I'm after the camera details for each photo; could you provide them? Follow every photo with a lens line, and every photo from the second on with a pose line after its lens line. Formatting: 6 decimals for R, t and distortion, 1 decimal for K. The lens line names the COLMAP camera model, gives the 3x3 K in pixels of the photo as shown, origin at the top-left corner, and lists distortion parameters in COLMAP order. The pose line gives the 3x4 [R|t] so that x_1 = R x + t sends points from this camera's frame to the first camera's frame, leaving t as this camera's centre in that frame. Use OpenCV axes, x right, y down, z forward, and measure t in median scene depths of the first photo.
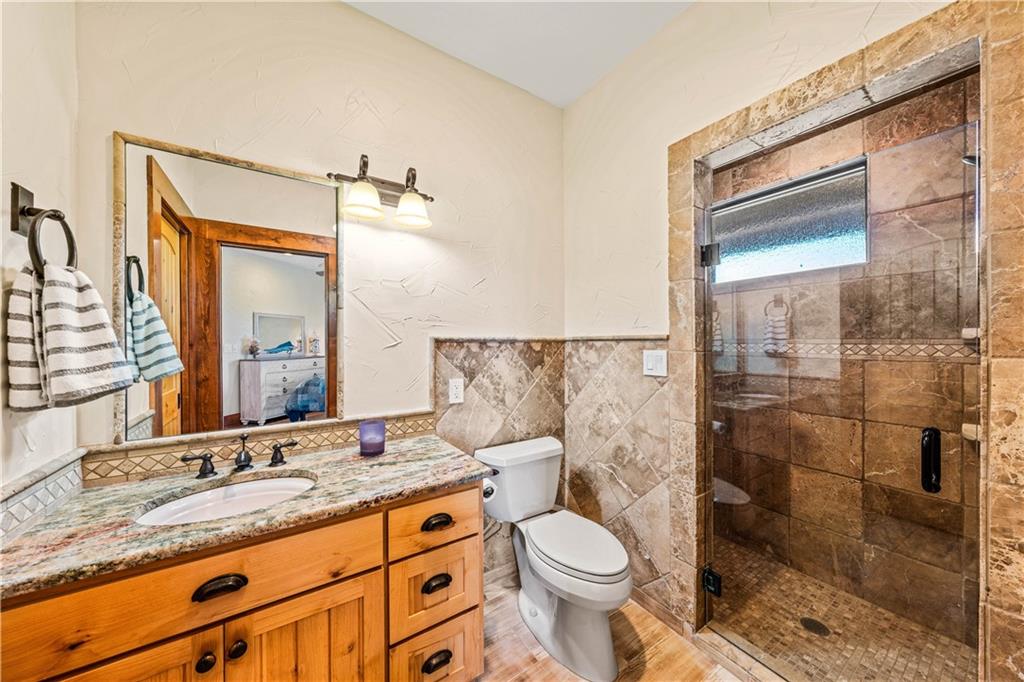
lens RADIAL K [[349.0, 0, 510.7], [0, 349.0, 342.0], [0, 0, 1]] dist [-0.002710, 0.000058]
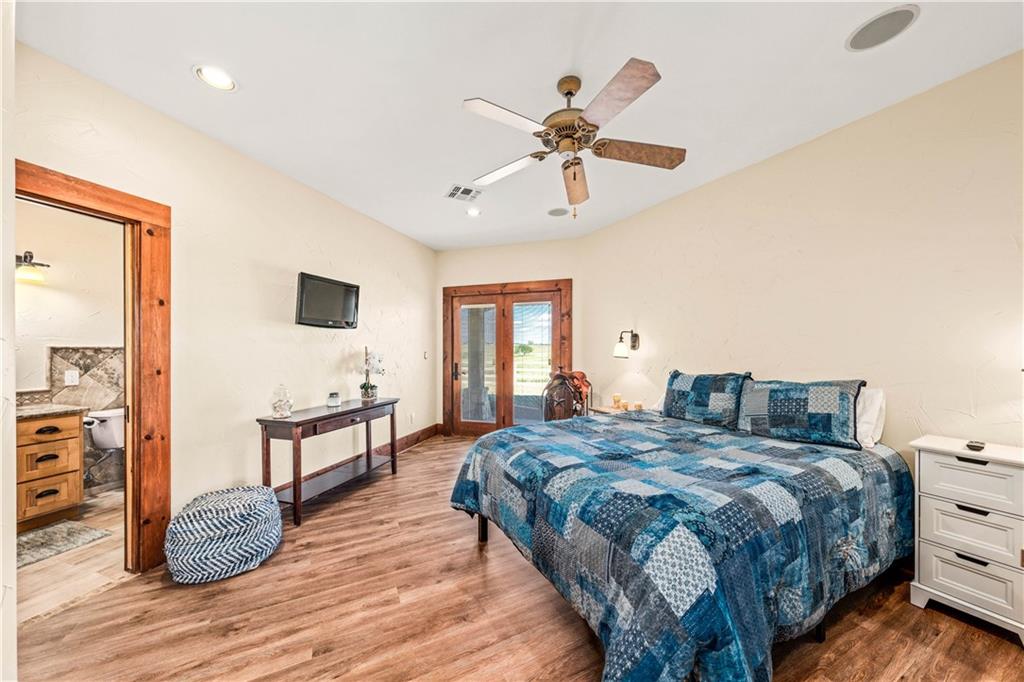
lens RADIAL K [[349.0, 0, 513.7], [0, 349.0, 344.7], [0, 0, 1]] dist [-0.002710, 0.000058]
pose [[0.776805, 0.007730, 0.629693, 0.448639], [-0.002737, 0.999957, -0.008899, -0.013126], [-0.629735, 0.005189, 0.776793, -1.670180]]
